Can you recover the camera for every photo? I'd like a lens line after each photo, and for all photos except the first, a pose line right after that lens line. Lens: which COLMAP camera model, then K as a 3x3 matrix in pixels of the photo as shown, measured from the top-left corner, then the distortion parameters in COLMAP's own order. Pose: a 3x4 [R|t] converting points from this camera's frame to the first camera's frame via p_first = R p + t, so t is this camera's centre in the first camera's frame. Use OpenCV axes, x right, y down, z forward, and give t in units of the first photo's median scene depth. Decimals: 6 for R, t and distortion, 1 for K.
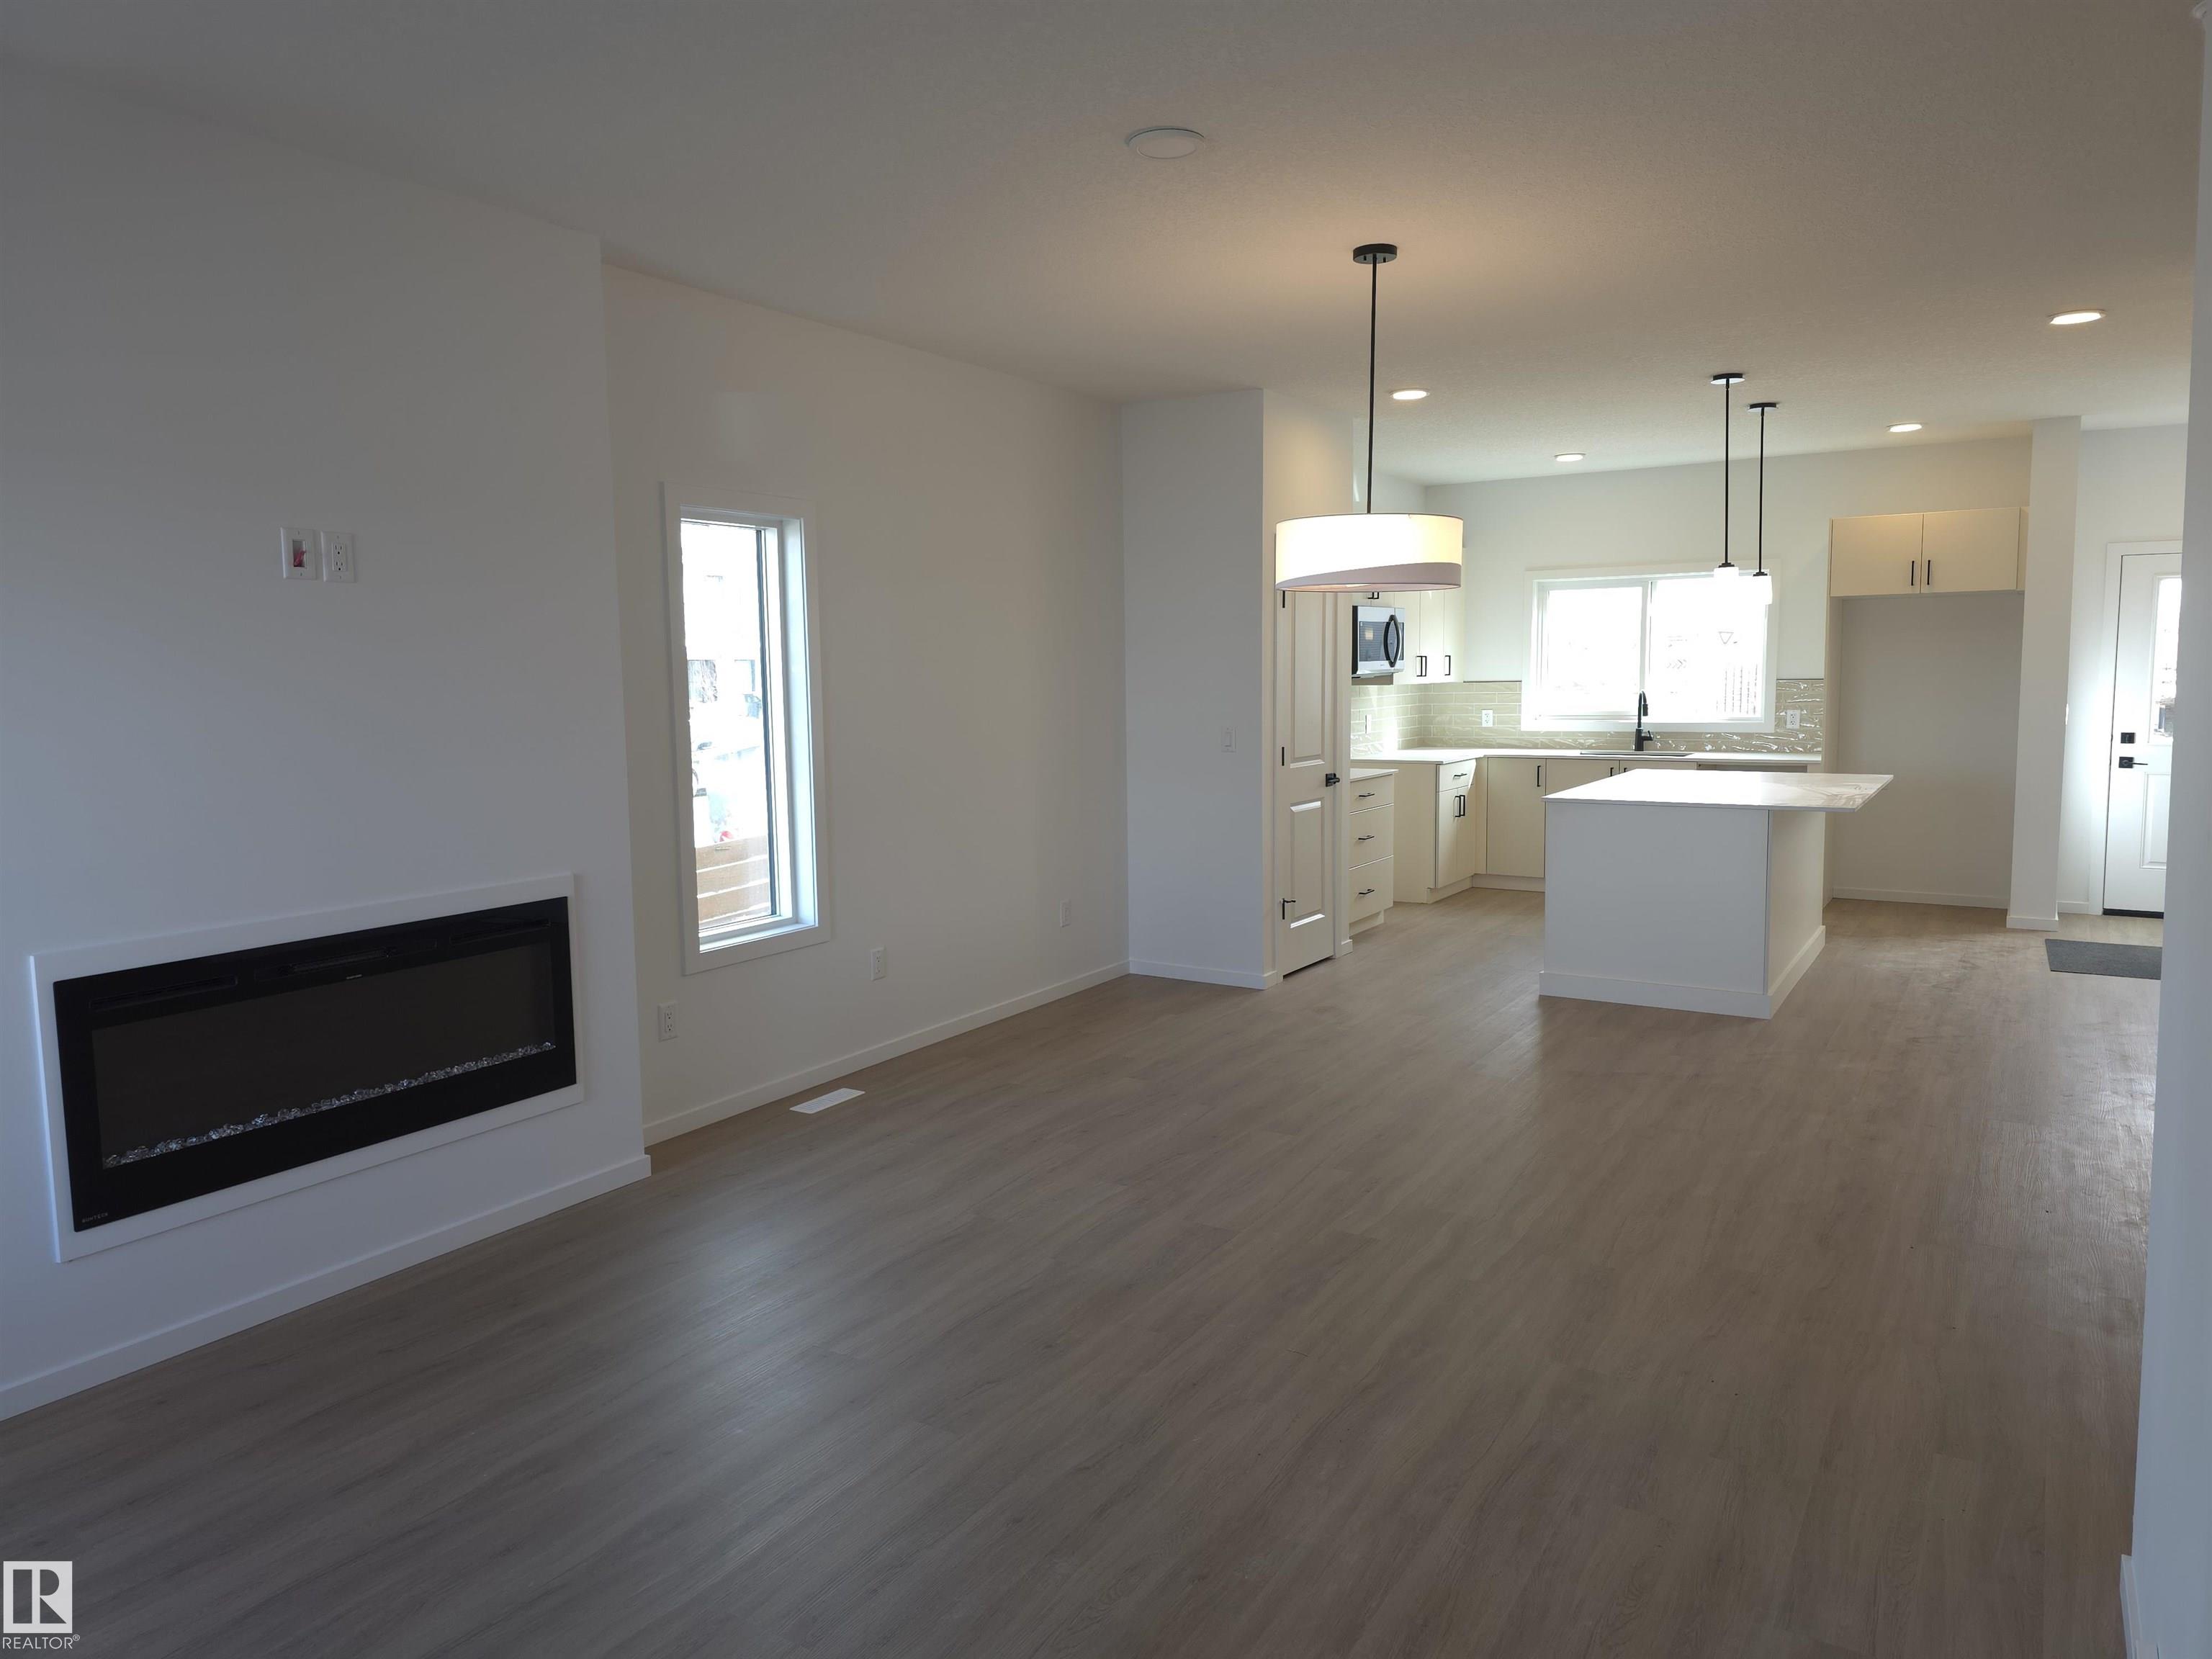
lens RADIAL K [[1485.9, 0, 1115.2], [0, 1485.9, 818.9], [0, 0, 1]] dist [-0.006669, -0.006233]
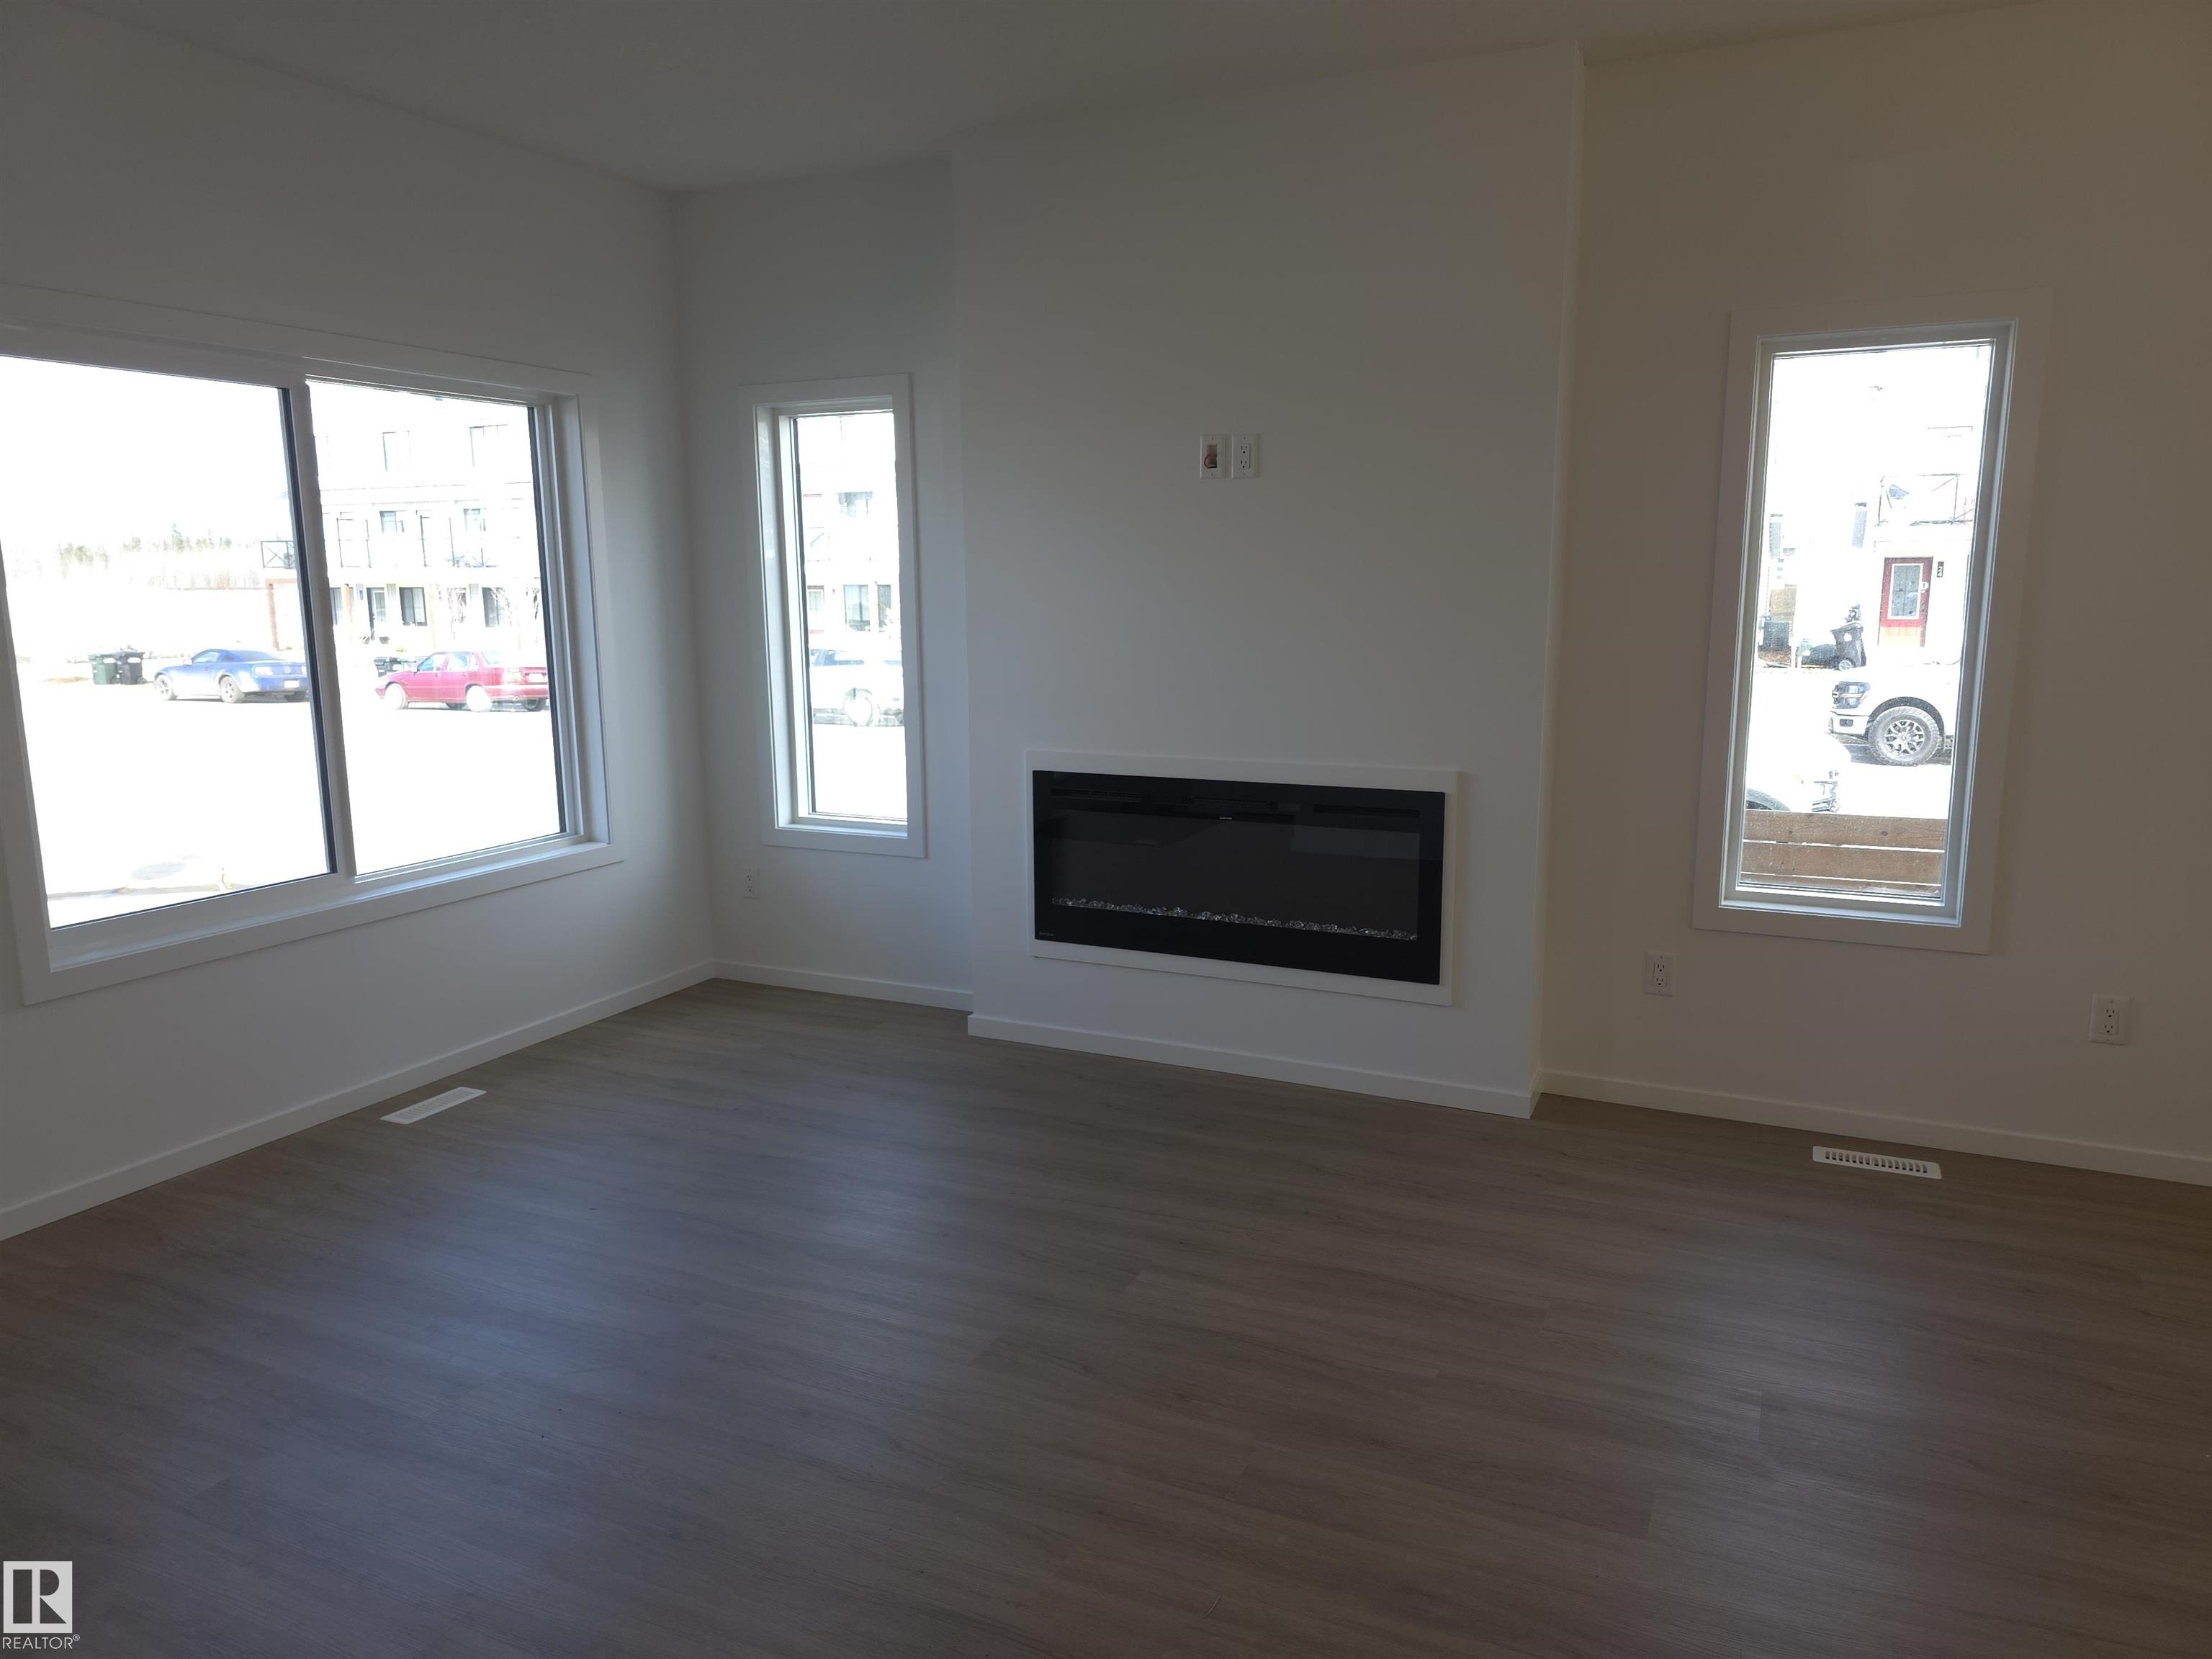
lens RADIAL K [[1485.9, 0, 1115.2], [0, 1485.9, 818.9], [0, 0, 1]] dist [-0.006669, -0.006233]
pose [[0.077968, 0.181579, -0.980281, 0.602893], [-0.091495, 0.980428, 0.174329, -0.085399], [0.992749, 0.076098, 0.093056, 0.754070]]
